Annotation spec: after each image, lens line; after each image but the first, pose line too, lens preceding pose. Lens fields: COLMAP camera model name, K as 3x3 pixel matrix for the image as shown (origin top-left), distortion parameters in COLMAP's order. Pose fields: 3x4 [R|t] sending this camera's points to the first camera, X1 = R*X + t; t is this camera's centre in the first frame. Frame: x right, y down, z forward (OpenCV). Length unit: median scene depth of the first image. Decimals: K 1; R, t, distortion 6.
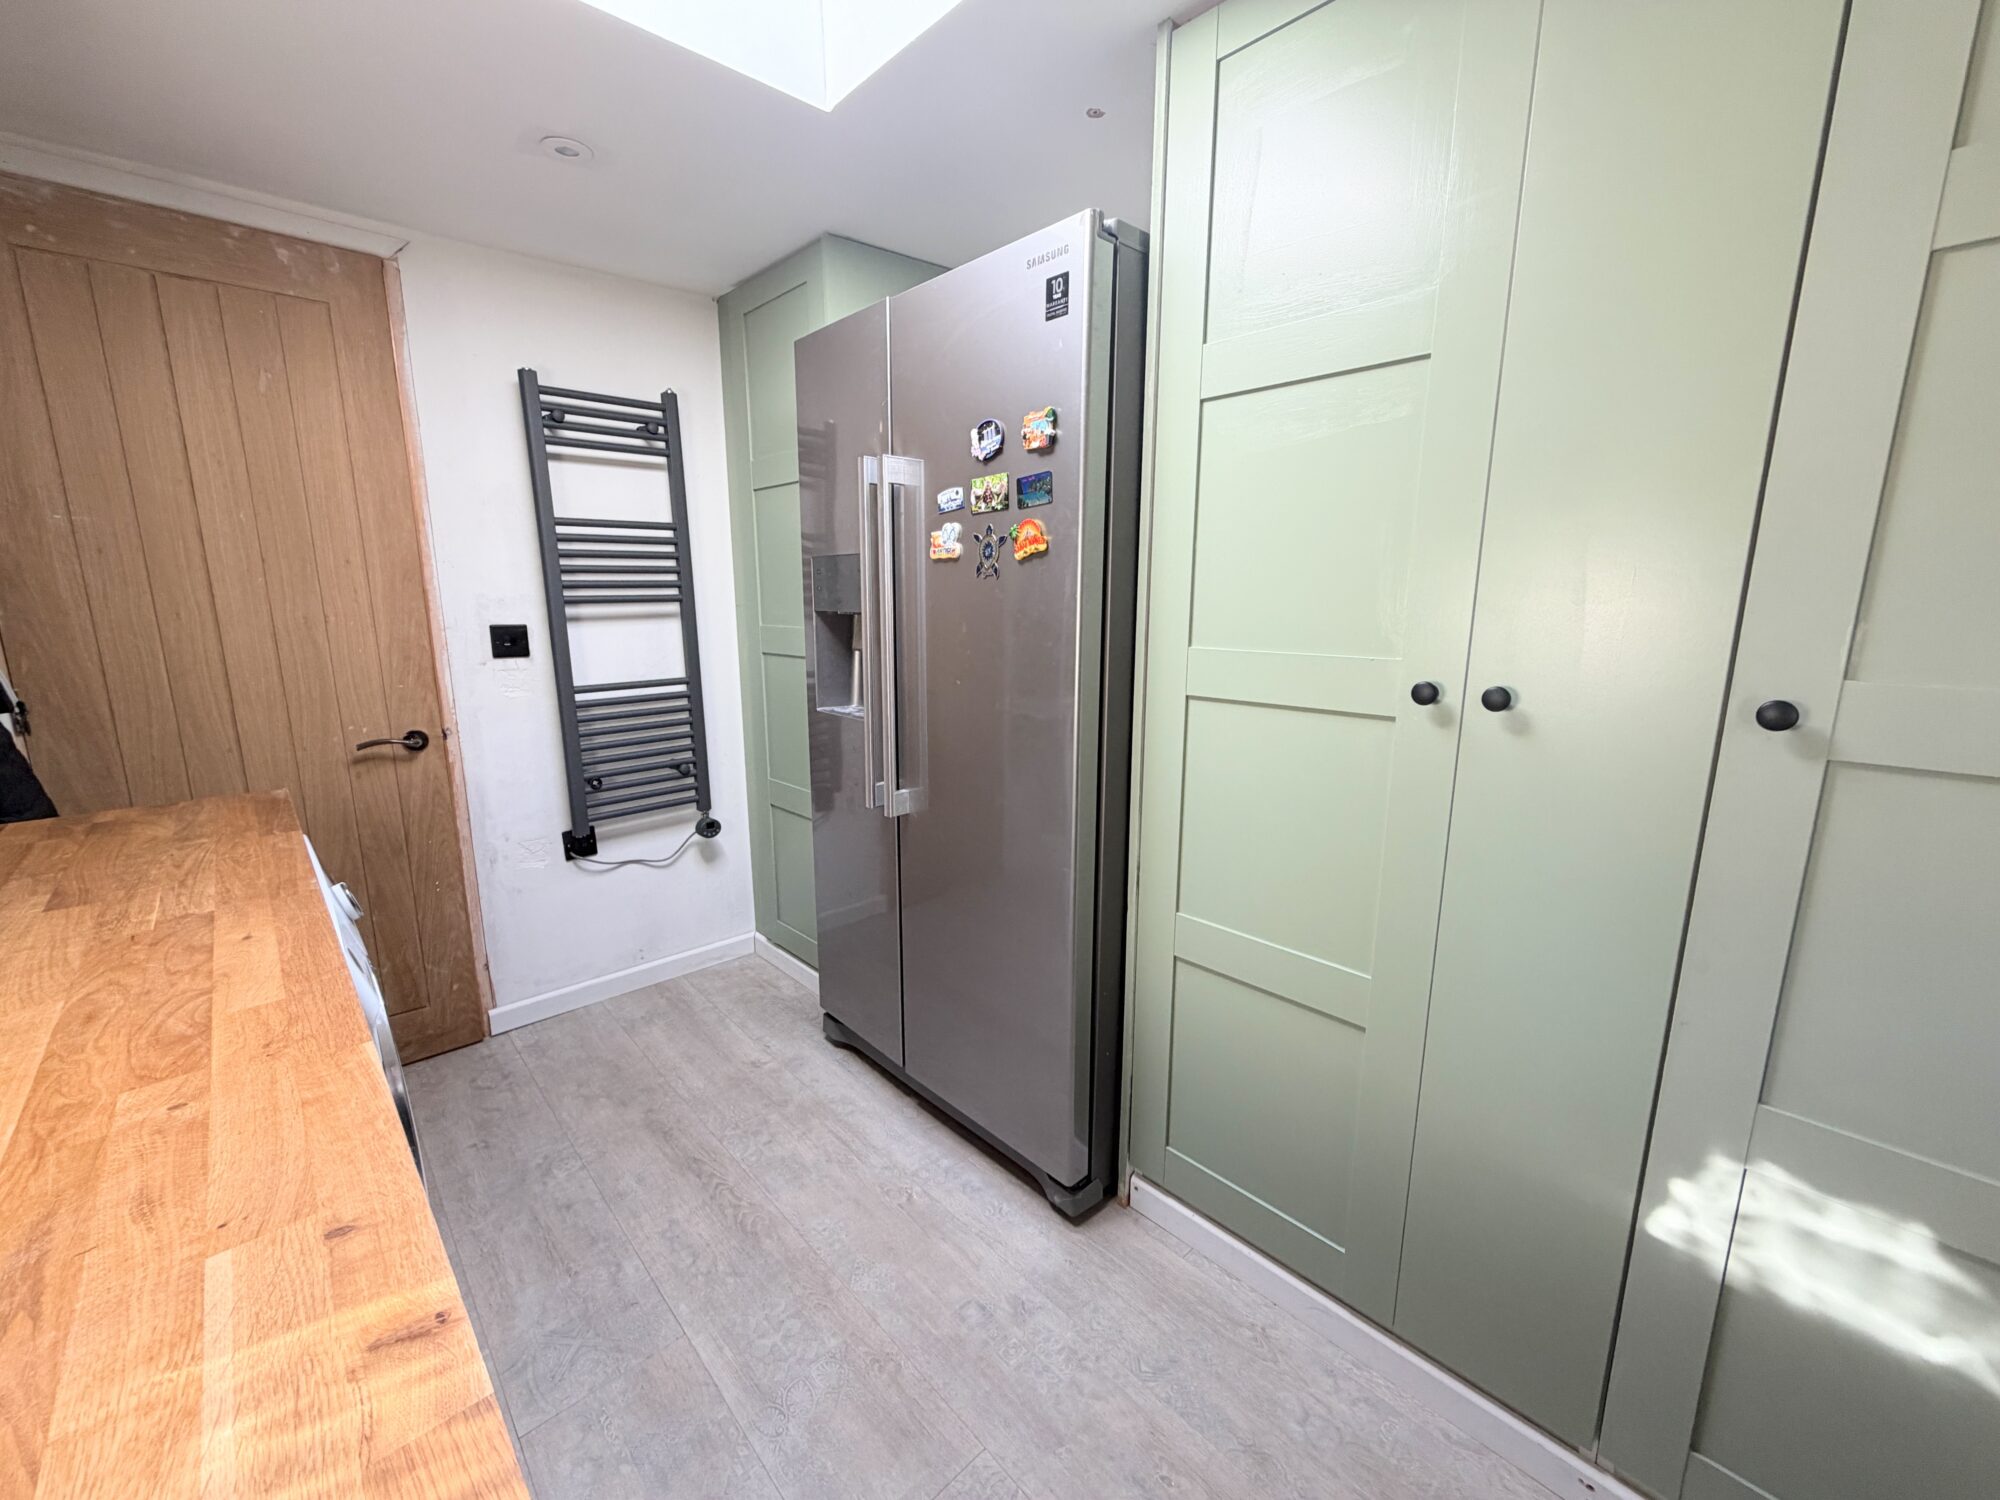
lens RADIAL K [[798.9, 0, 993.2], [0, 798.9, 750.0], [0, 0, 1]] dist [0.001007, -0.000248]
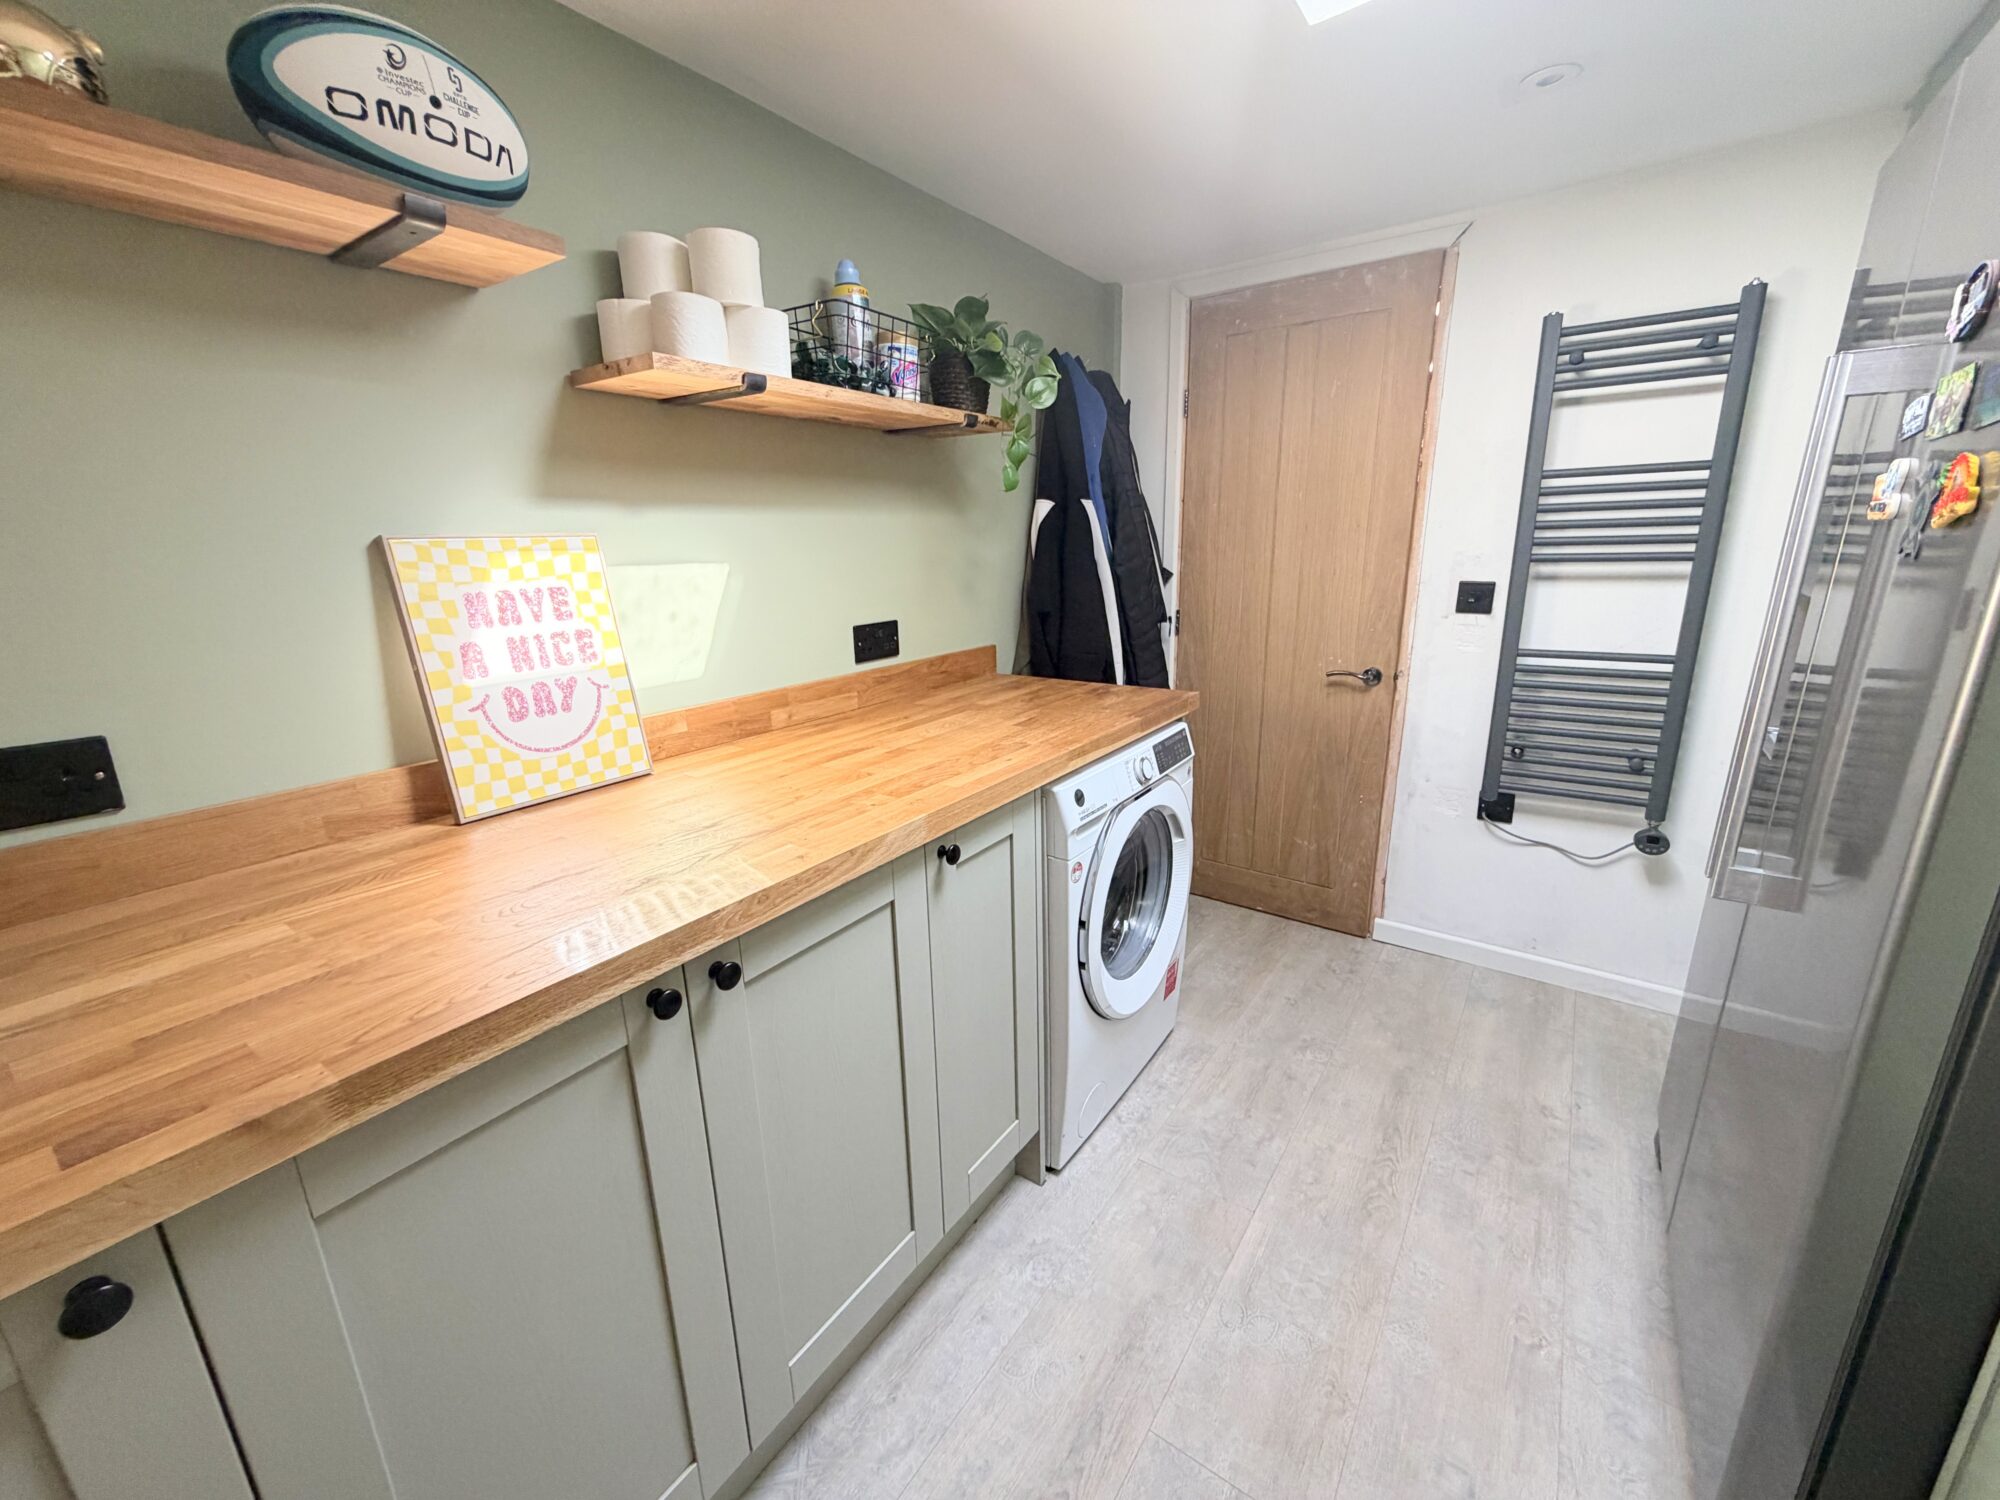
lens RADIAL K [[798.9, 0, 995.8], [0, 798.9, 750.9], [0, 0, 1]] dist [0.001007, -0.000248]
pose [[0.204684, 0.252650, -0.945660, 0.296197], [-0.167900, 0.960857, 0.220369, -0.068971], [0.964320, 0.113671, 0.239092, 0.177317]]
